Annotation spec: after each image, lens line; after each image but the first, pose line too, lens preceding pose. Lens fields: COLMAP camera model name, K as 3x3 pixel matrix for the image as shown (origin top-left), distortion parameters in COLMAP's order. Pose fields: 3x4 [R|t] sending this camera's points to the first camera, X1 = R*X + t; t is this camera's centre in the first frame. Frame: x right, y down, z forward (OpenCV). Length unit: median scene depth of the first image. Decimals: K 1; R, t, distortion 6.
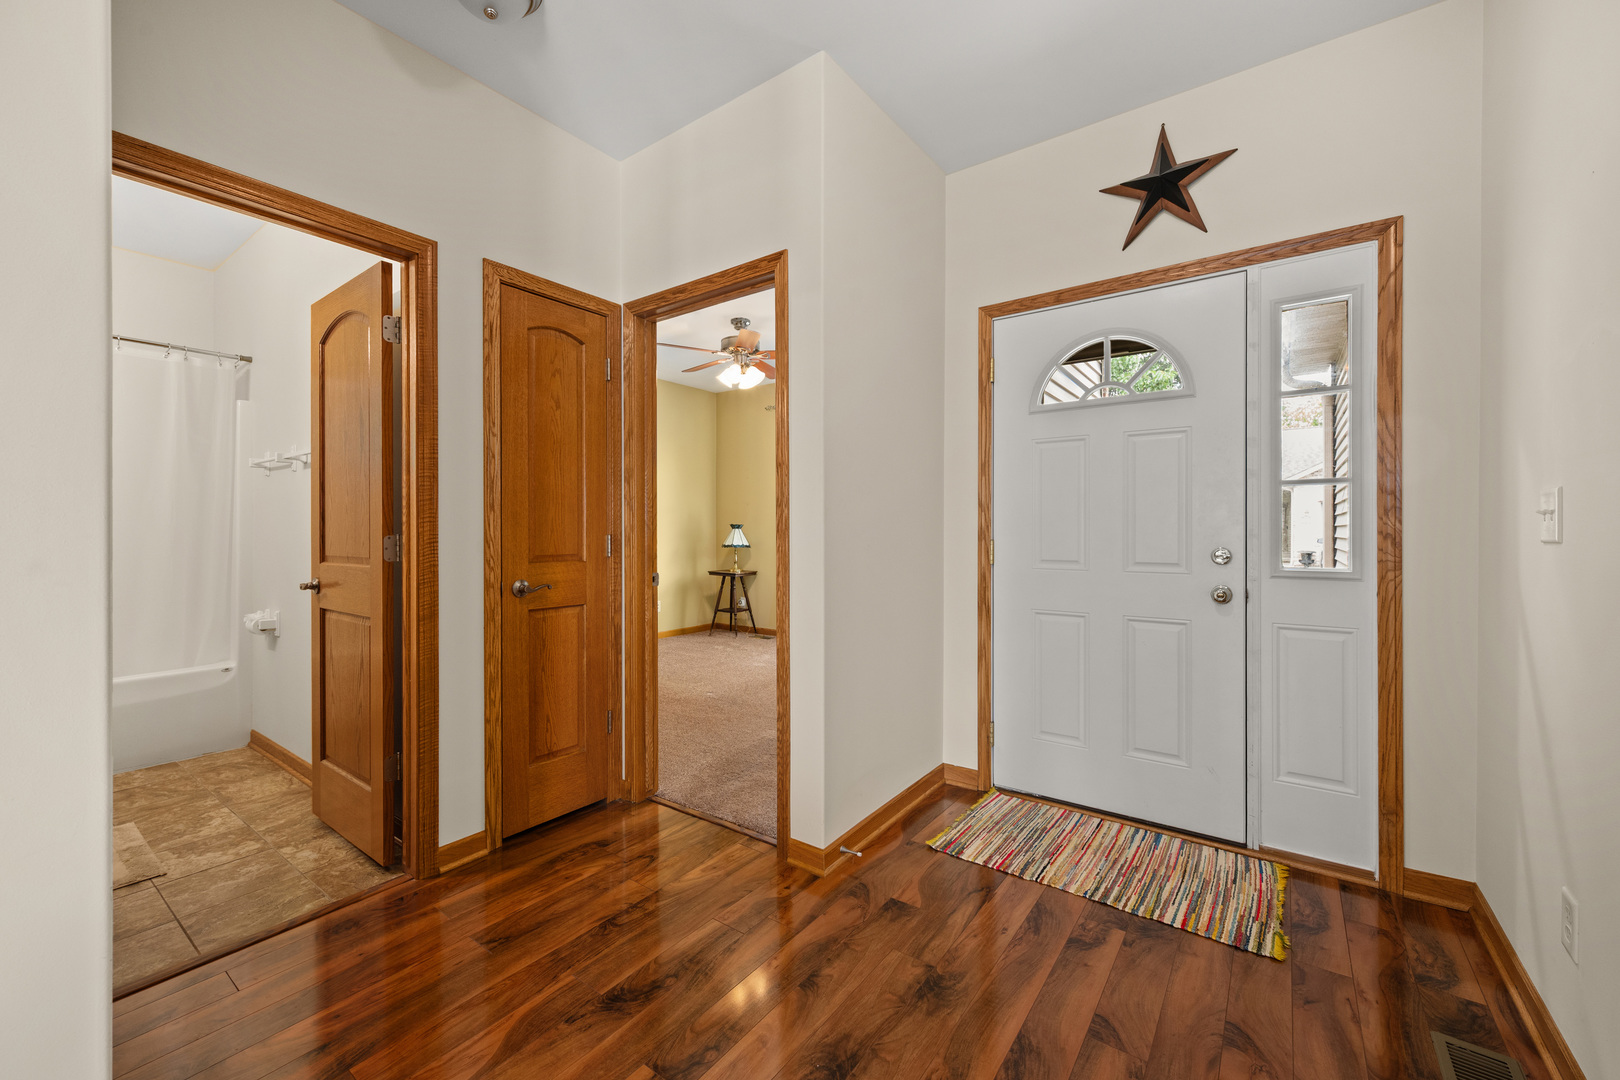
lens RADIAL K [[642.5, 0, 808.5], [0, 642.5, 538.2], [0, 0, 1]] dist [-0.001782, -0.000086]
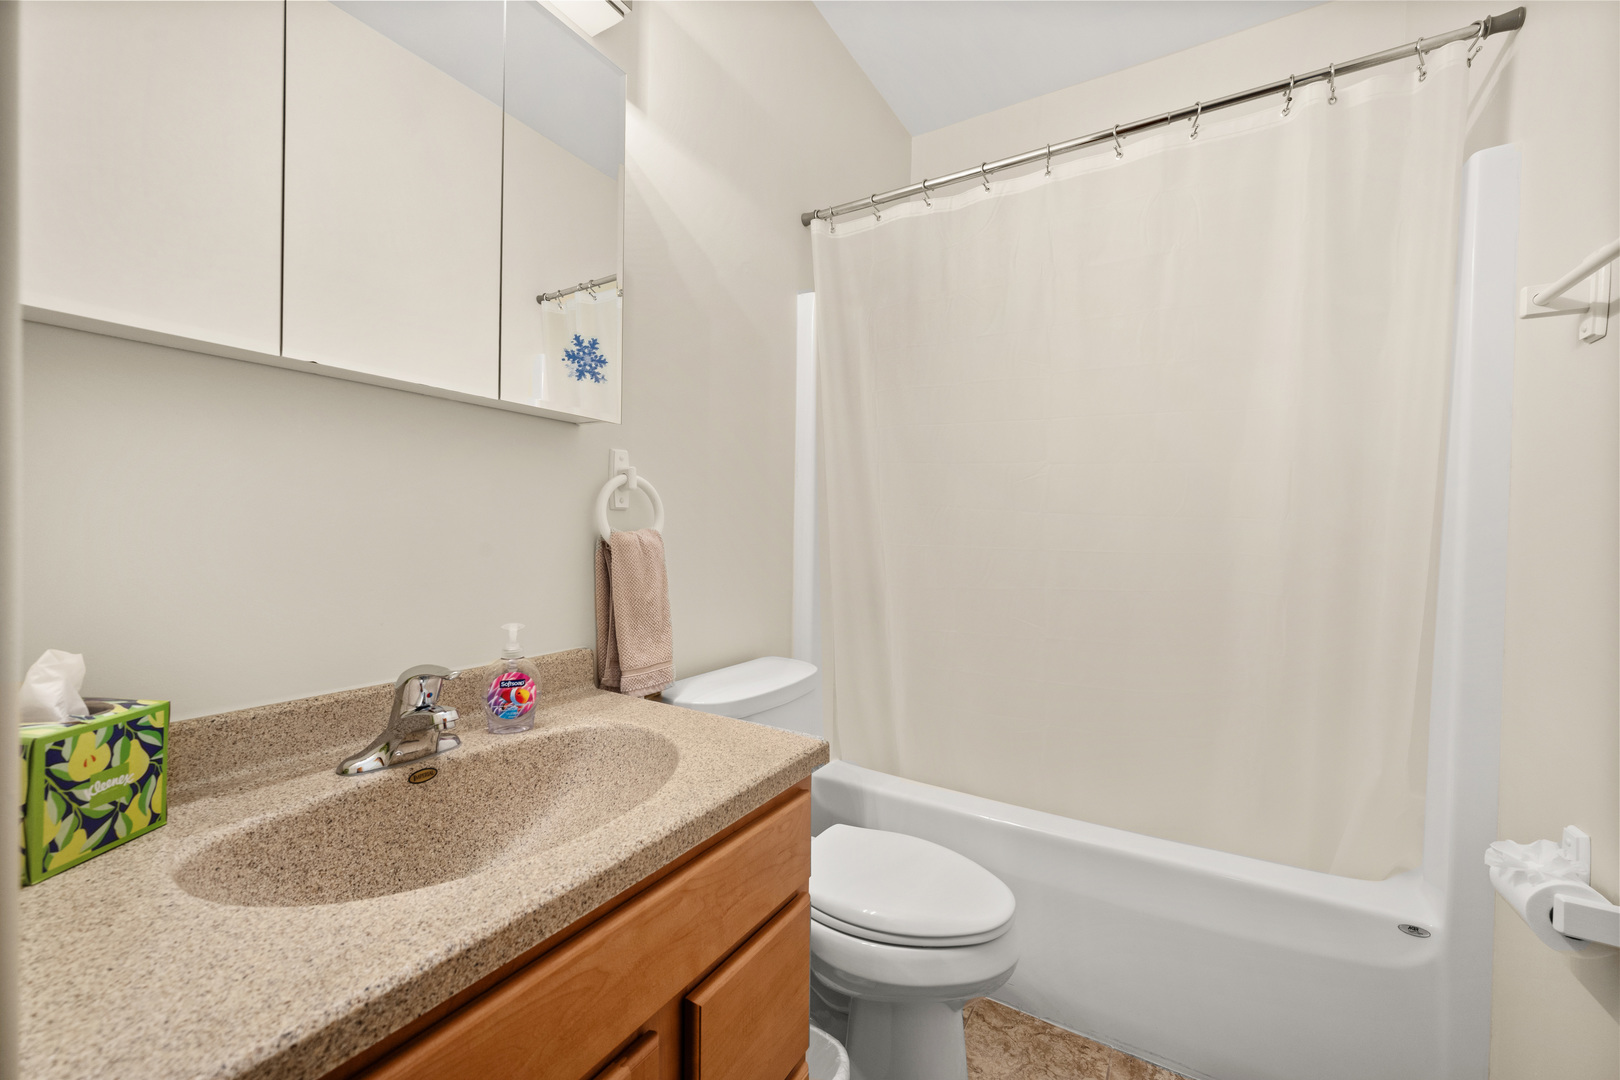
lens RADIAL K [[642.5, 0, 808.5], [0, 642.5, 538.2], [0, 0, 1]] dist [-0.001782, -0.000086]
pose [[0.076583, 0.013549, -0.996971, -0.581772], [-0.021750, 0.999692, 0.011915, -0.009403], [0.996826, 0.020771, 0.076855, 0.634161]]
